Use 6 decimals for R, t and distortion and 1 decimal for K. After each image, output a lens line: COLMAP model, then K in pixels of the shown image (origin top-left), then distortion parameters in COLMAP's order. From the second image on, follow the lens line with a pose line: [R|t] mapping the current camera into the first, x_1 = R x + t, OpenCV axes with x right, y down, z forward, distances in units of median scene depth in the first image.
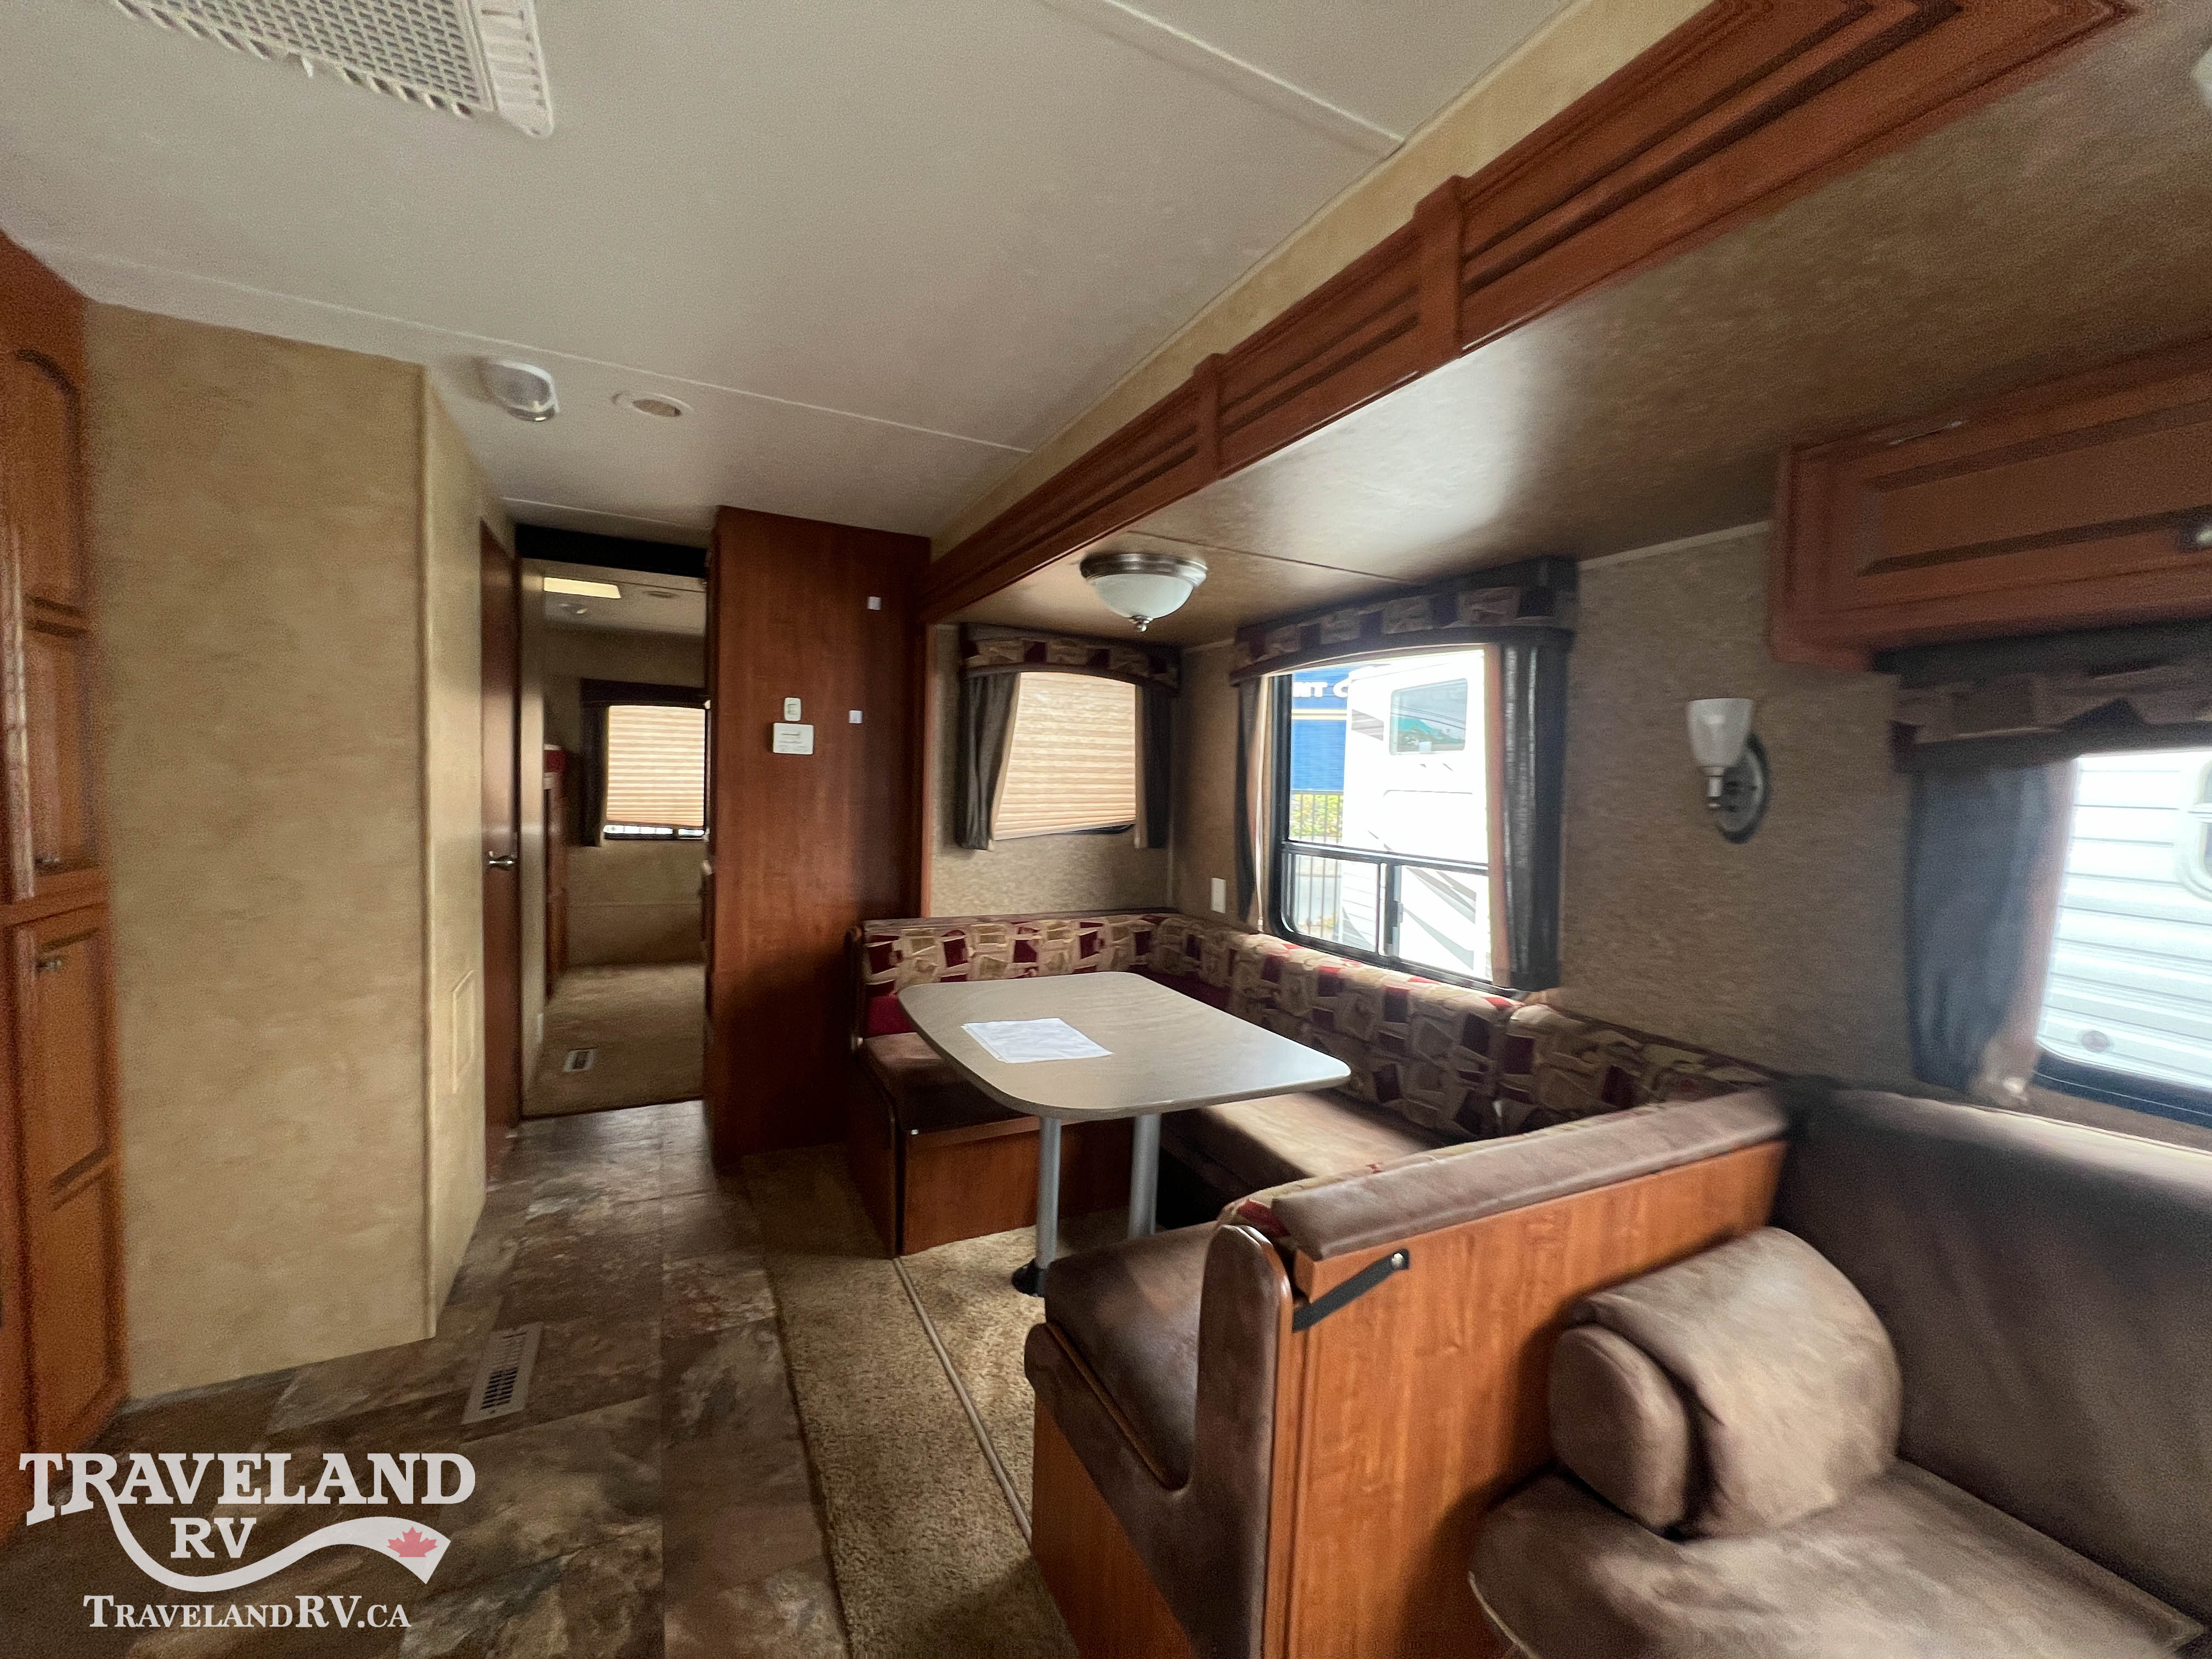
lens RADIAL K [[880.5, 0, 1104.2], [0, 880.5, 830.2], [0, 0, 1]] dist [0.000893, 0.000361]
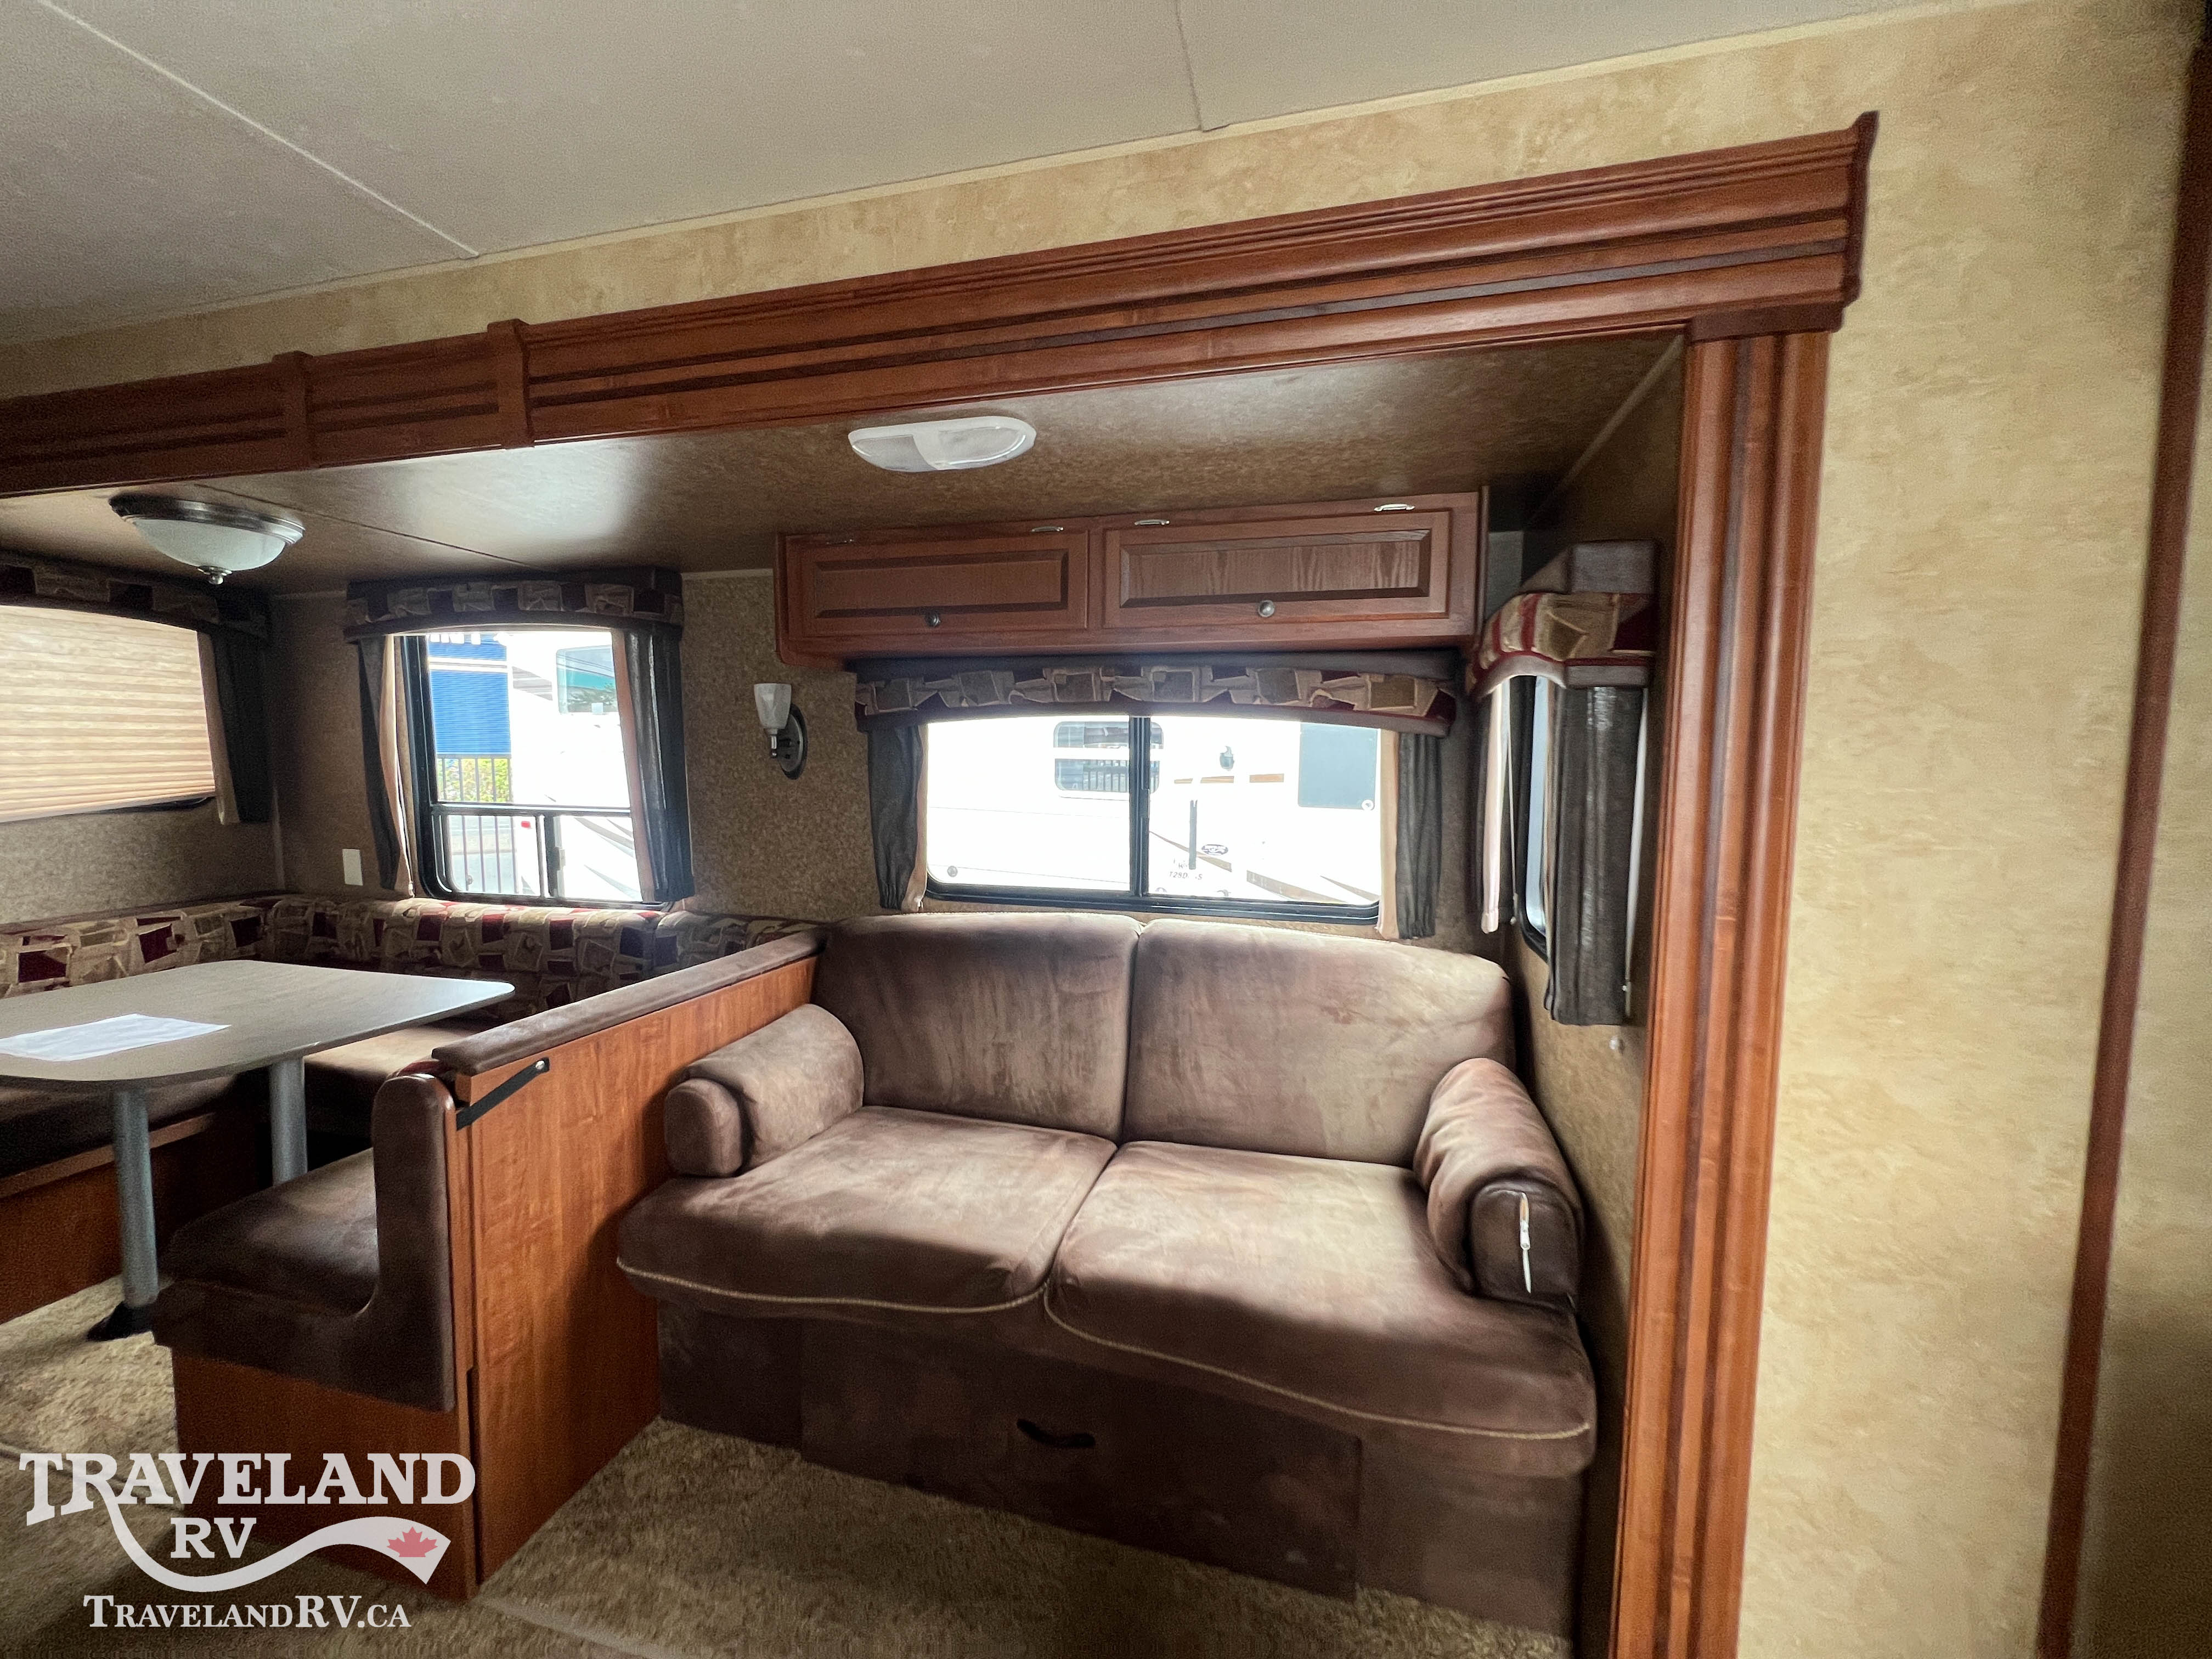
lens RADIAL K [[883.2, 0, 1104.2], [0, 883.2, 826.2], [0, 0, 1]] dist [-0.002596, 0.000258]
pose [[0.663111, -0.083792, 0.743816, -0.040772], [0.053842, 0.996480, 0.064255, 0.017024], [-0.746582, -0.002560, 0.665289, -0.263877]]
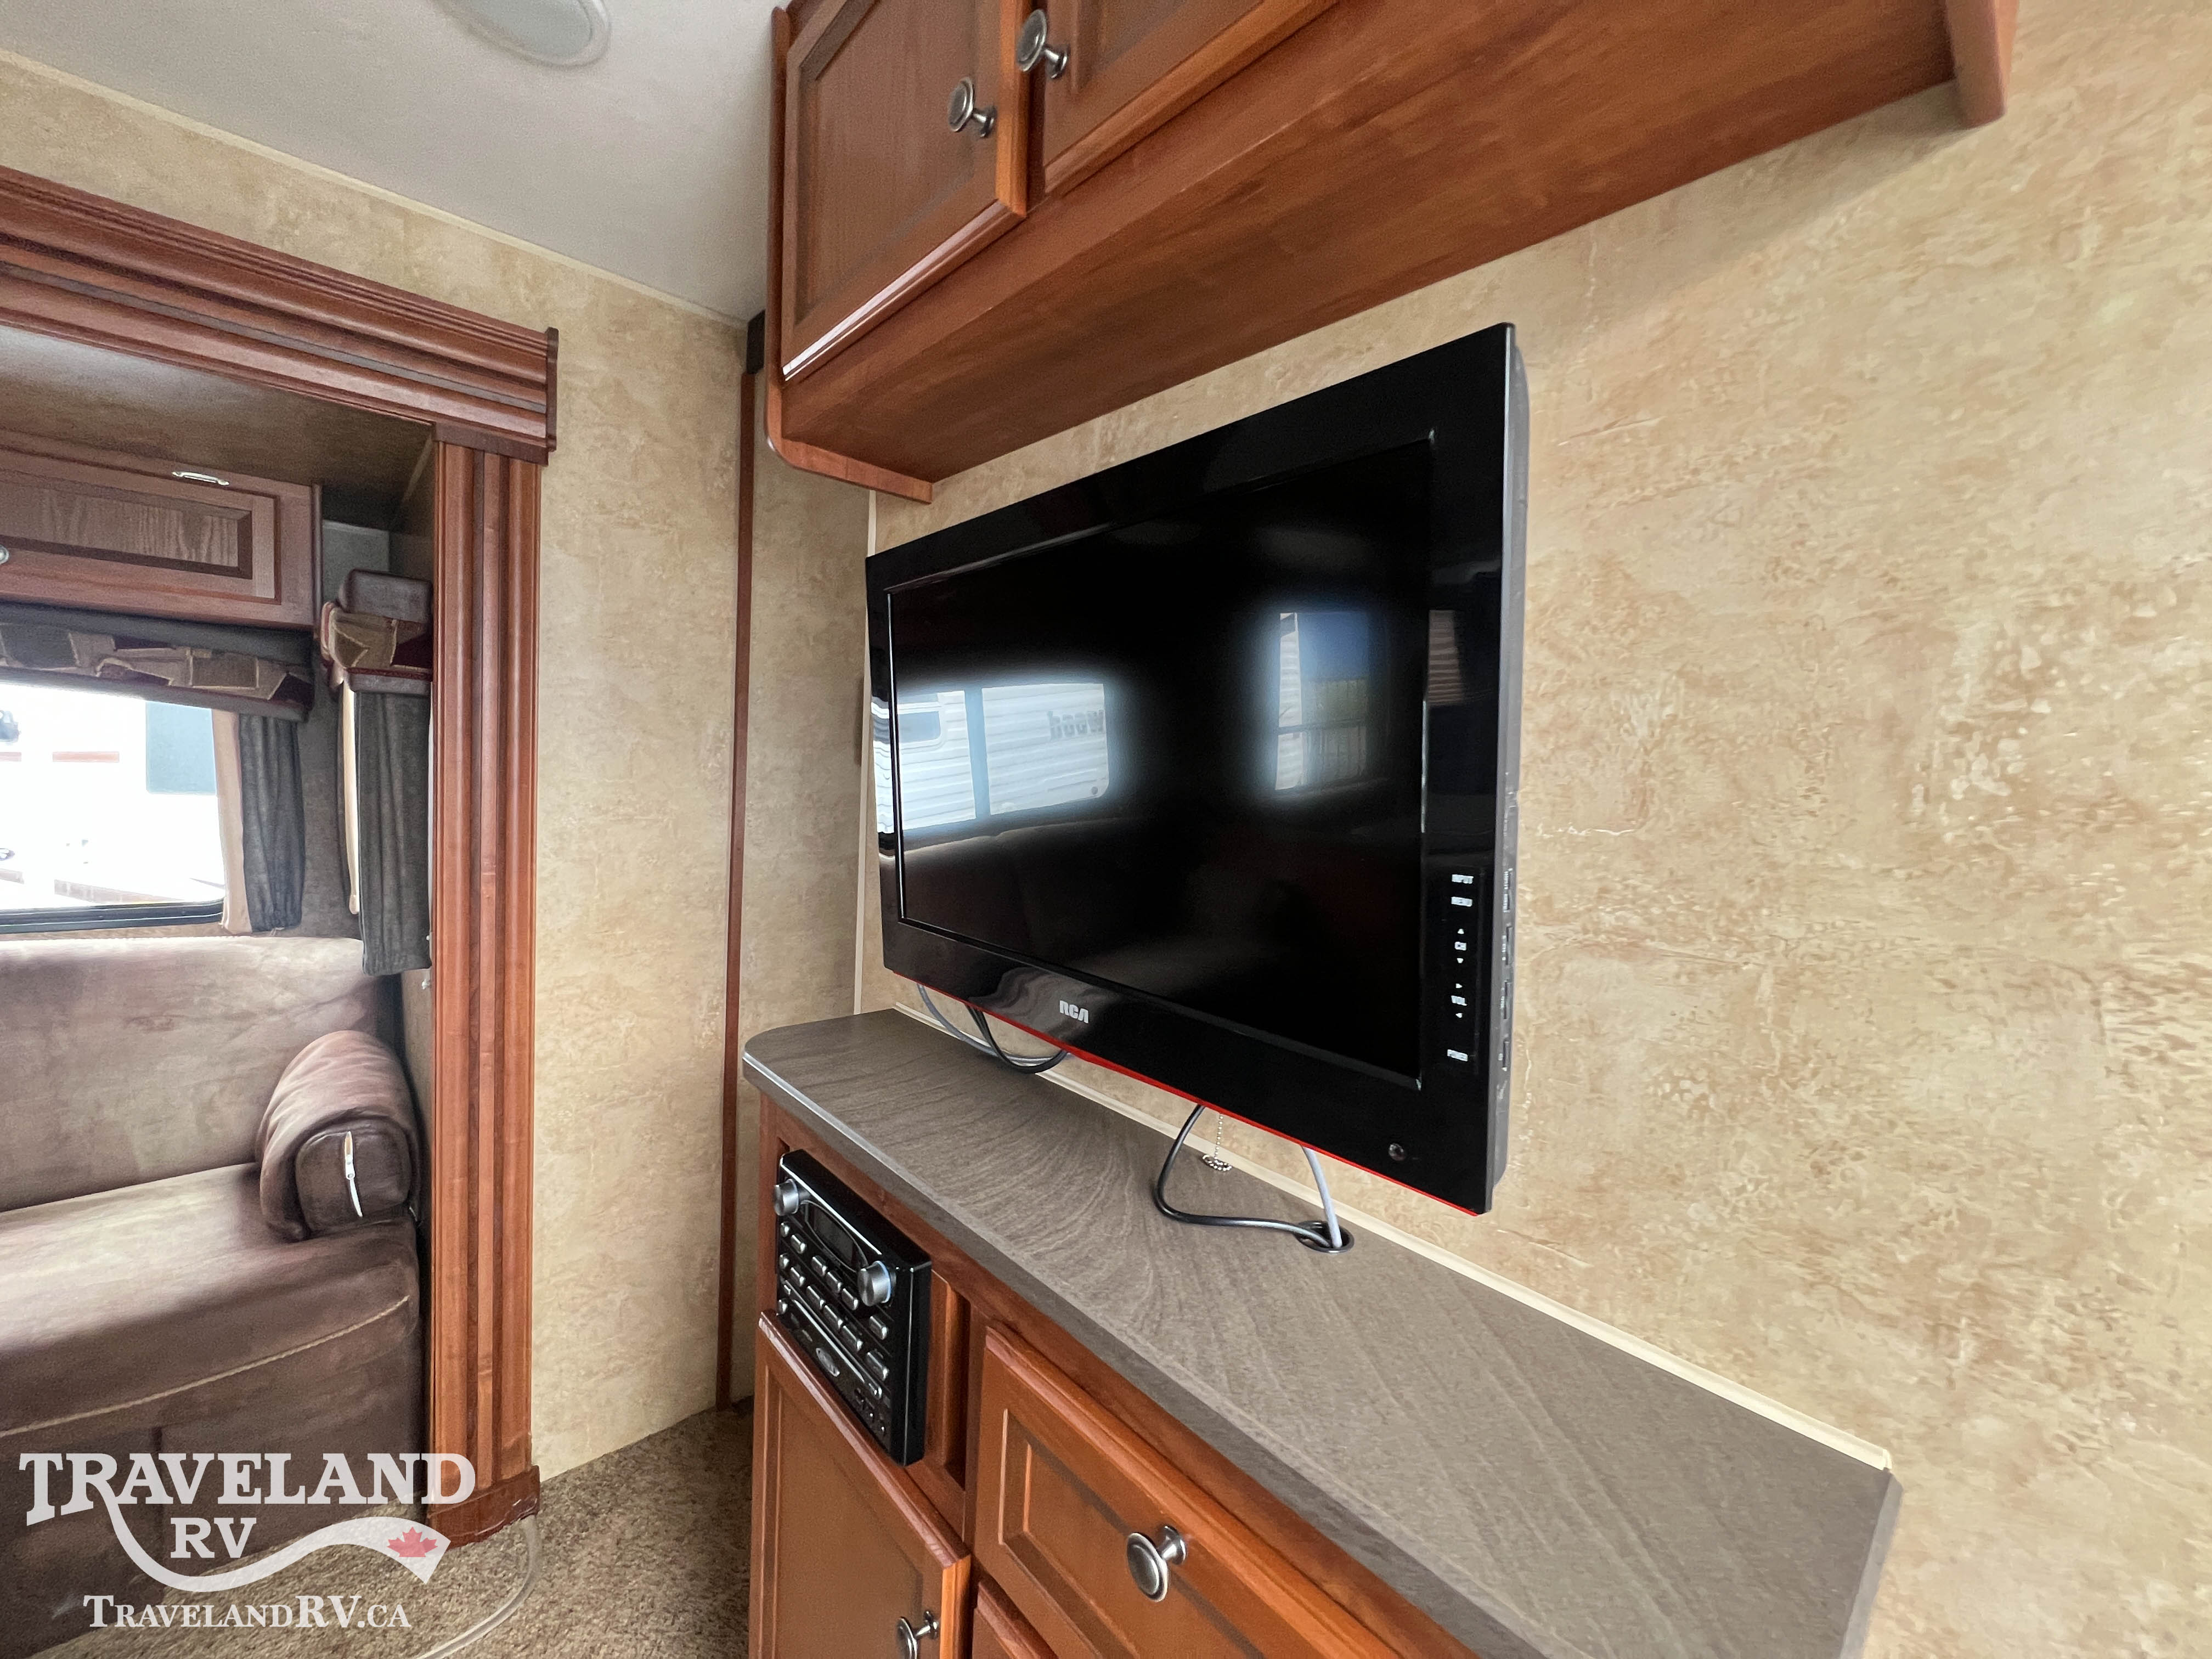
lens RADIAL K [[883.2, 0, 1104.2], [0, 883.2, 826.2], [0, 0, 1]] dist [-0.002596, 0.000258]
pose [[-0.265102, -0.104244, 0.958569, -0.184971], [-0.003782, 0.994243, 0.107078, 0.010469], [-0.964213, 0.024761, -0.263970, -0.437032]]
